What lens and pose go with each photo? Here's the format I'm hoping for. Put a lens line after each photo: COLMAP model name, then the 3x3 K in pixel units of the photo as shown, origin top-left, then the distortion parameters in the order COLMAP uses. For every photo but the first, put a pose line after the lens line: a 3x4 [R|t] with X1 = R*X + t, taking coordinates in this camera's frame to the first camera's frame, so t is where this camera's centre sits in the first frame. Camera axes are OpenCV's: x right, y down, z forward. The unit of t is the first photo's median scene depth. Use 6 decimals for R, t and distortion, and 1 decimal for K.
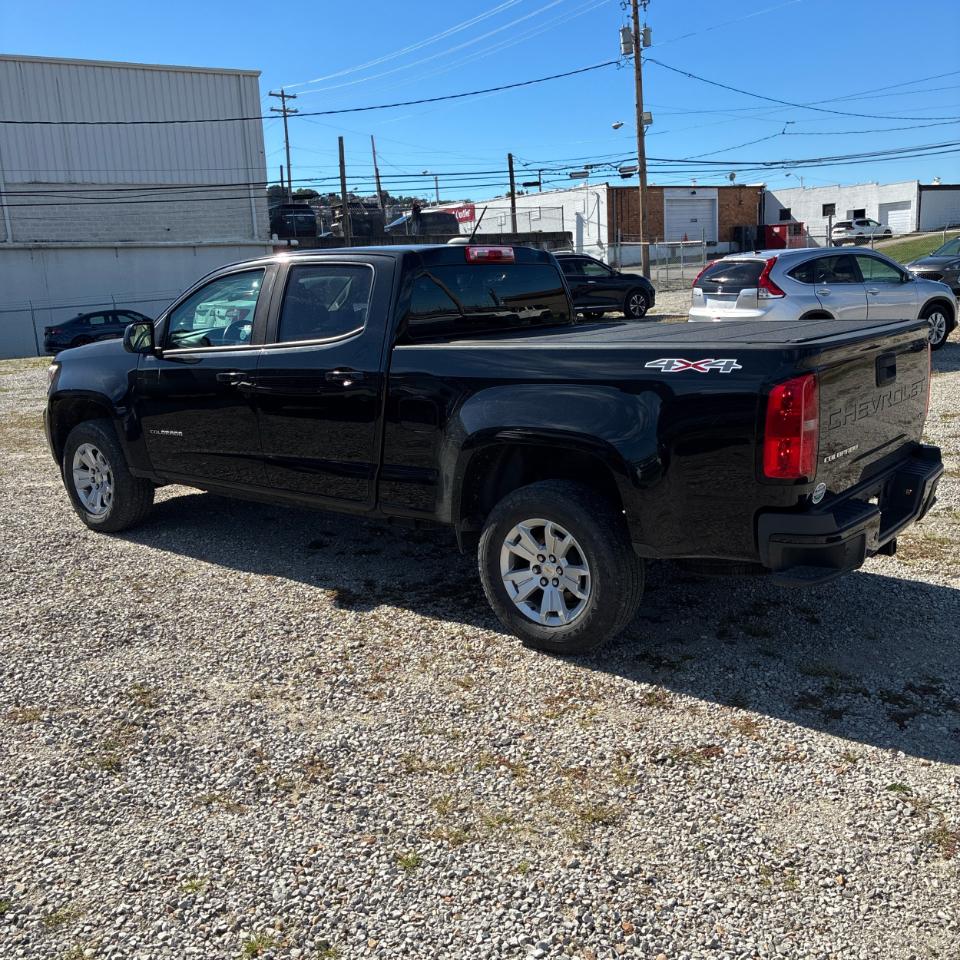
lens RADIAL K [[1005.6, 0, 462.9], [0, 1005.6, 461.0], [0, 0, 1]] dist [0.038042, -0.045991]
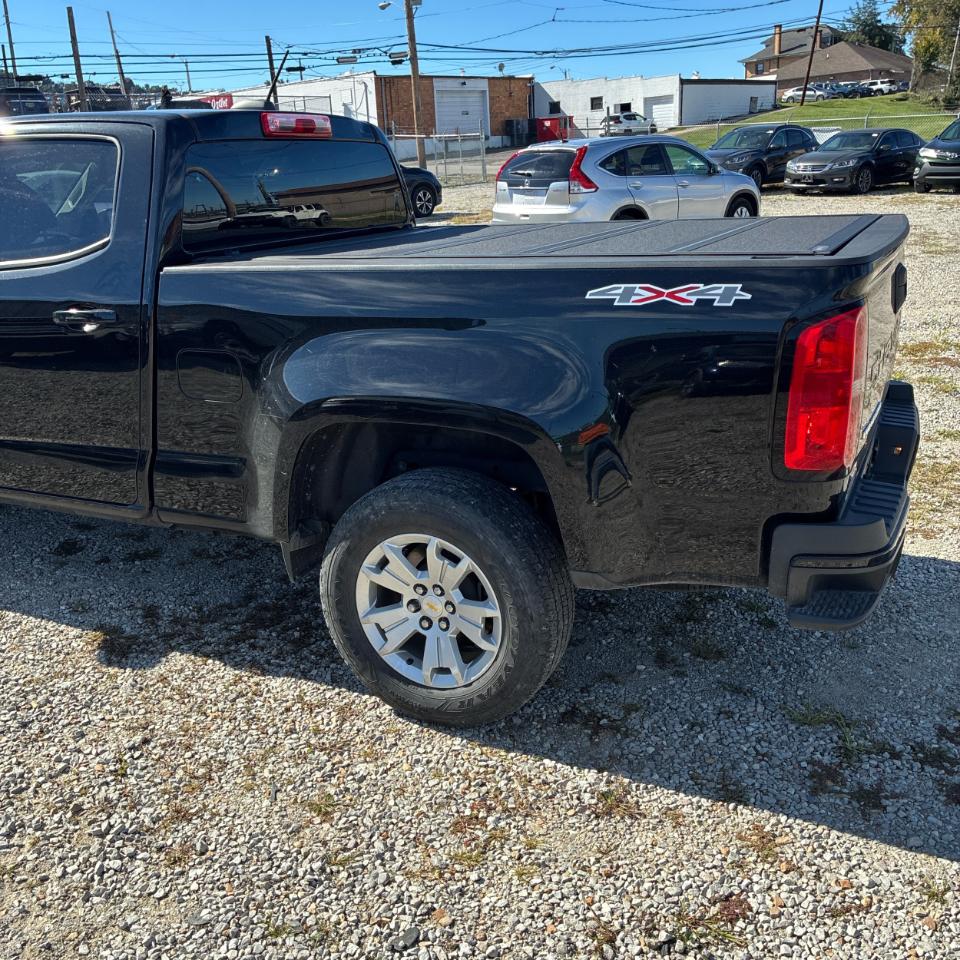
lens RADIAL K [[1005.6, 0, 462.9], [0, 1005.6, 461.0], [0, 0, 1]] dist [0.038042, -0.045991]
pose [[0.974660, -0.066697, 0.213516, -0.020299], [0.045889, 0.993830, 0.100972, -0.035364], [-0.218933, -0.088615, 0.971708, 0.237738]]
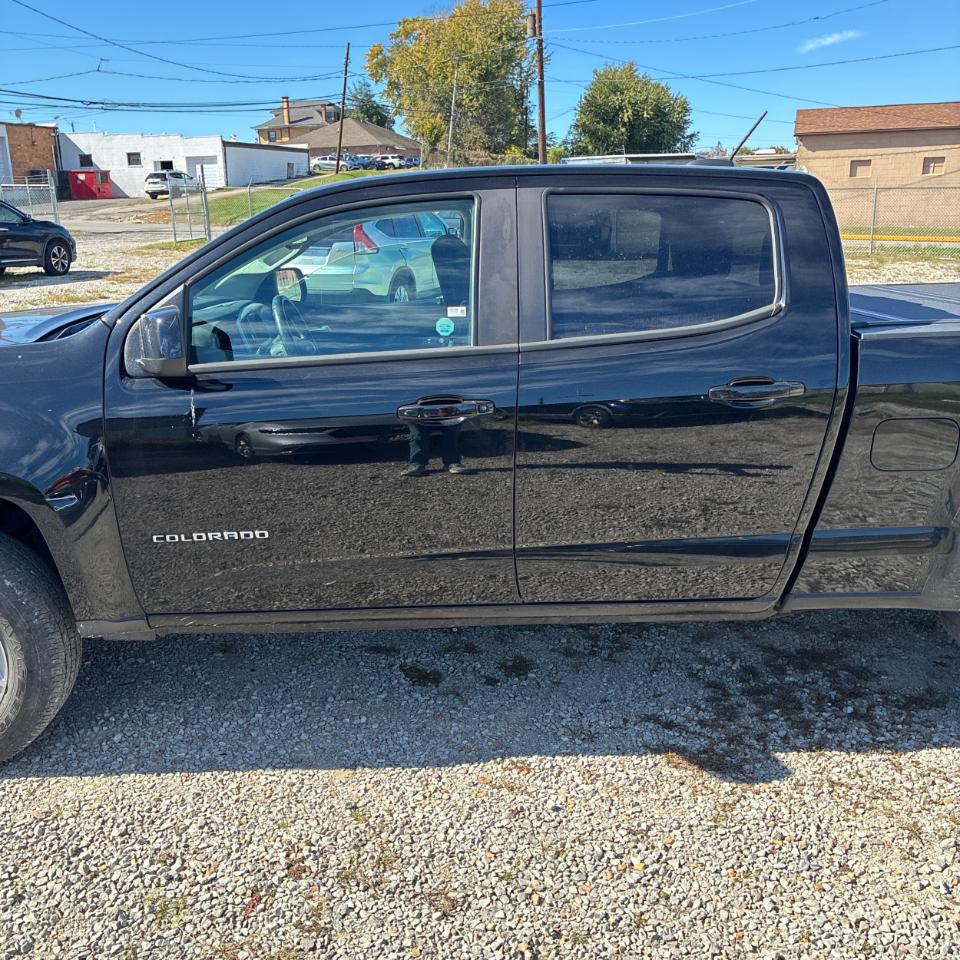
lens RADIAL K [[991.8, 0, 480.0], [0, 991.8, 480.0], [0, 0, 1]] dist [0.016359, -0.005607]
pose [[0.742356, -0.144965, 0.654135, -0.460808], [0.101328, 0.989374, 0.104264, -0.083291], [-0.662299, -0.011119, 0.749157, 0.515047]]
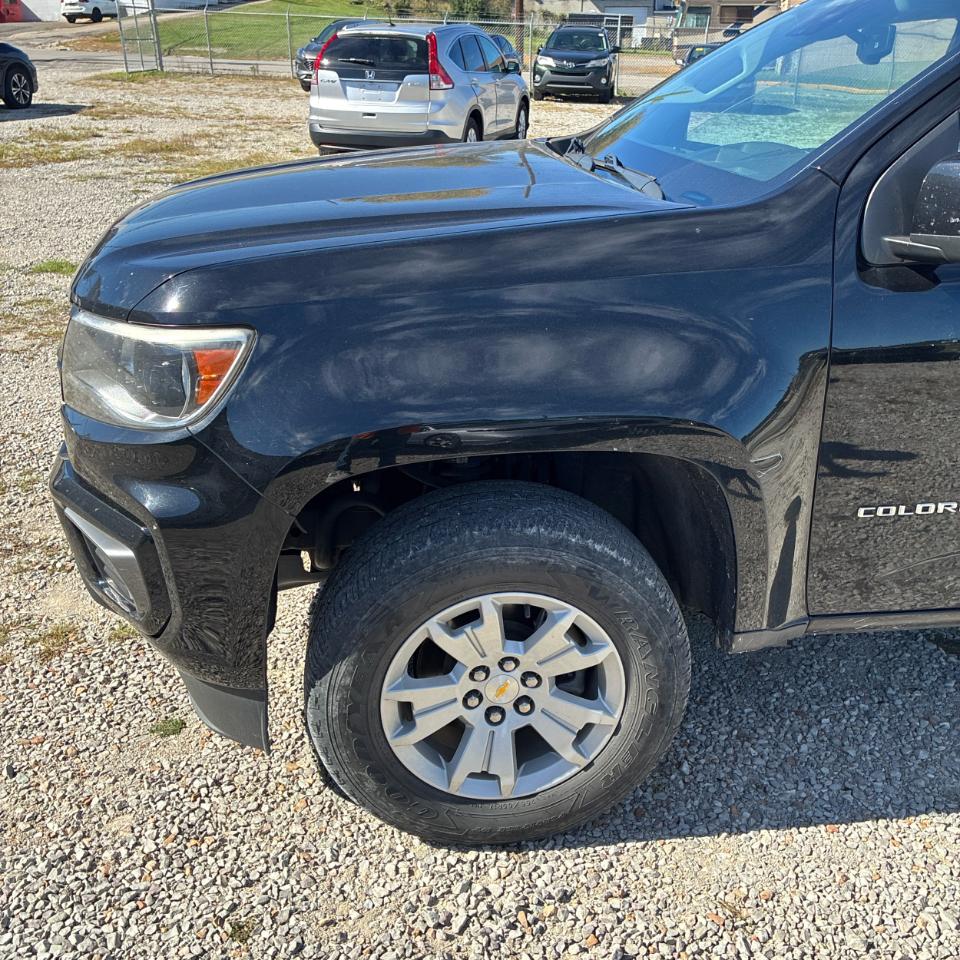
lens RADIAL K [[991.8, 0, 480.0], [0, 991.8, 480.0], [0, 0, 1]] dist [0.016359, -0.005607]
pose [[0.685703, -0.243484, 0.685949, -0.556886], [0.089652, 0.963468, 0.252372, -0.118603], [-0.722339, -0.111556, 0.682482, 0.817164]]
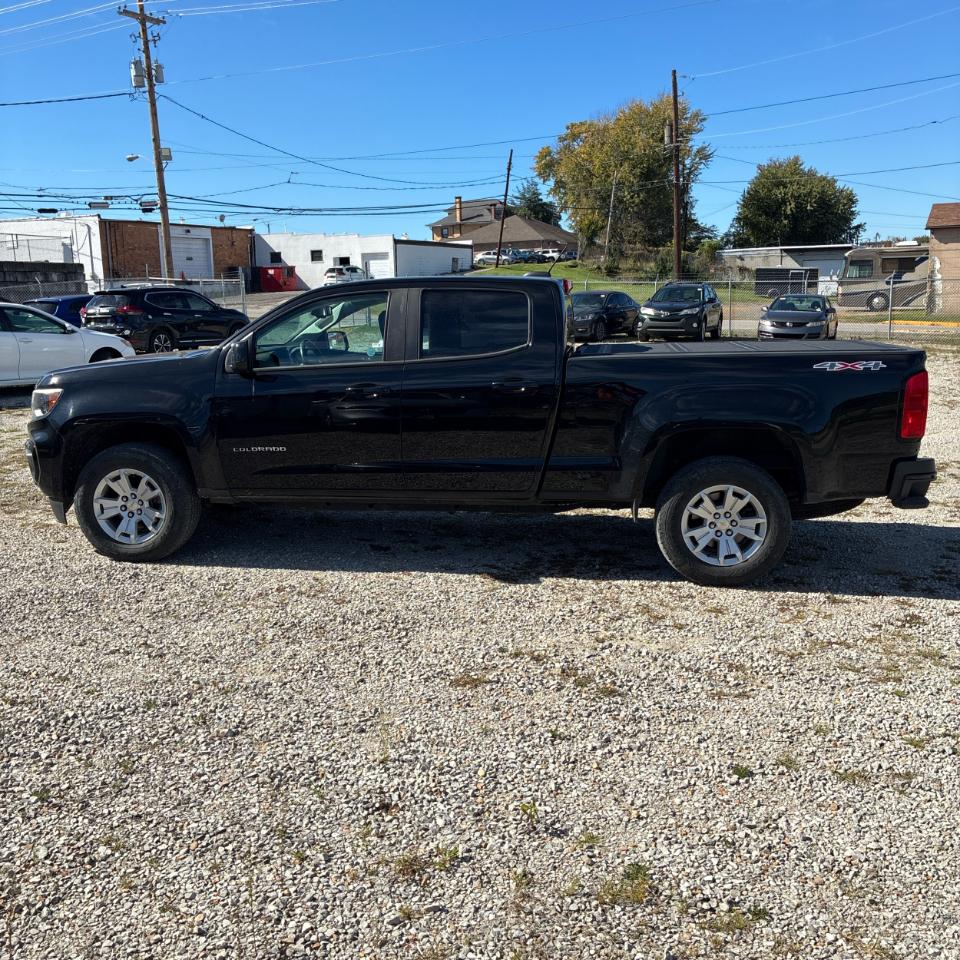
lens RADIAL K [[1011.1, 0, 480.0], [0, 1011.1, 480.0], [0, 0, 1]] dist [0.012579, -0.022735]
pose [[0.846582, -0.063120, 0.528503, -0.590379], [0.074188, 0.997244, 0.000265, 0.017359], [-0.527063, 0.038985, 0.848931, 0.021428]]
